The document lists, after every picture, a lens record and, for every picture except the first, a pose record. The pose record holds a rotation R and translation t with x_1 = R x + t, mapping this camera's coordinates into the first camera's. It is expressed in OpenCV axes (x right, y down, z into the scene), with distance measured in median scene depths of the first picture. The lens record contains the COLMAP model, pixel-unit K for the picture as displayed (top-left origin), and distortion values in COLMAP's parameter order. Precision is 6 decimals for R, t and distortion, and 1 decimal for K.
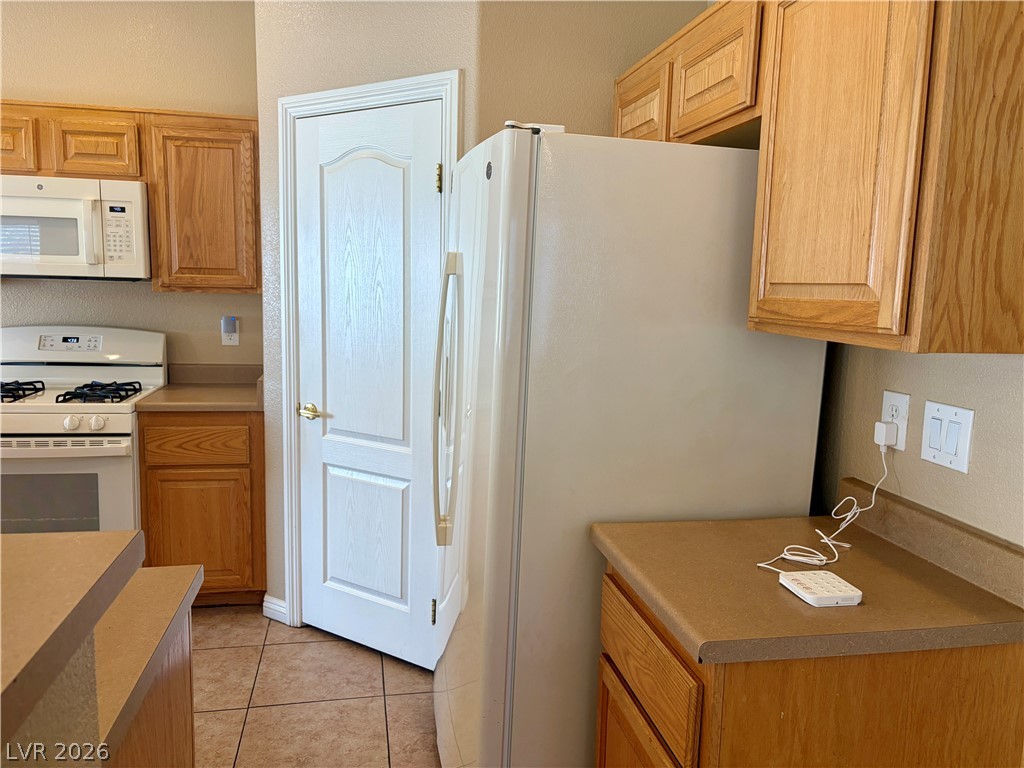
lens RADIAL K [[772.4, 0, 505.6], [0, 772.4, 376.2], [0, 0, 1]] dist [0.042498, -0.046409]
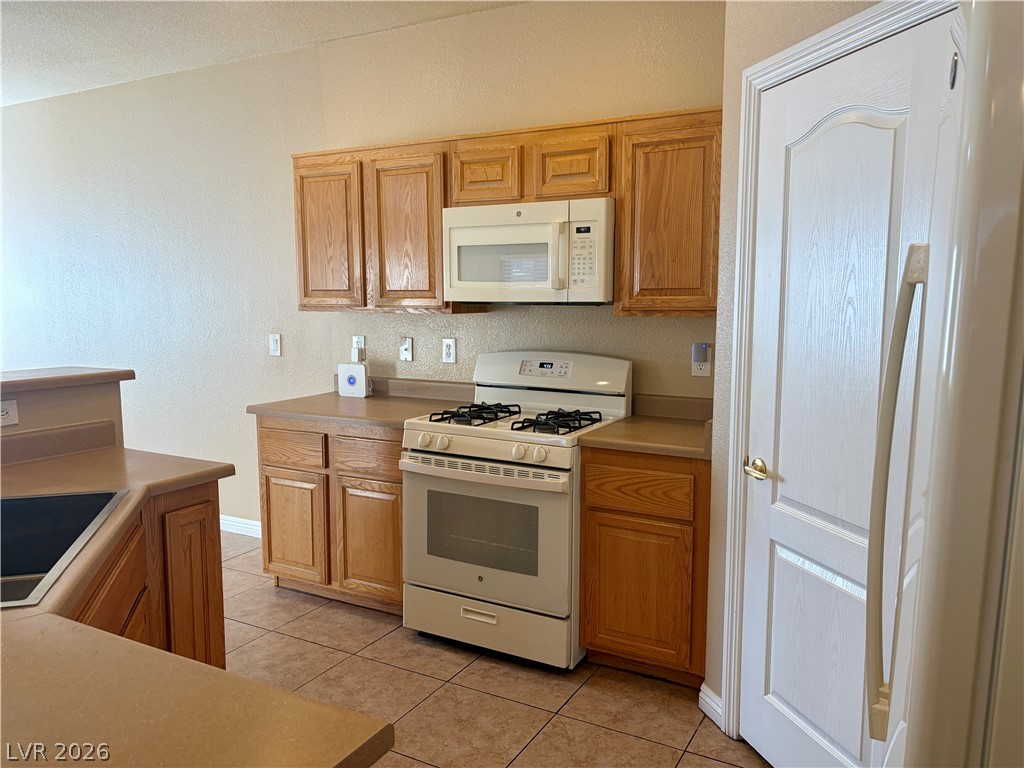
lens RADIAL K [[772.4, 0, 508.5], [0, 772.4, 388.0], [0, 0, 1]] dist [0.042498, -0.046409]
pose [[0.757104, 0.050992, -0.651302, 0.055200], [-0.057525, 0.998280, 0.011288, -0.027912], [0.650757, 0.028920, 0.758735, 0.235247]]
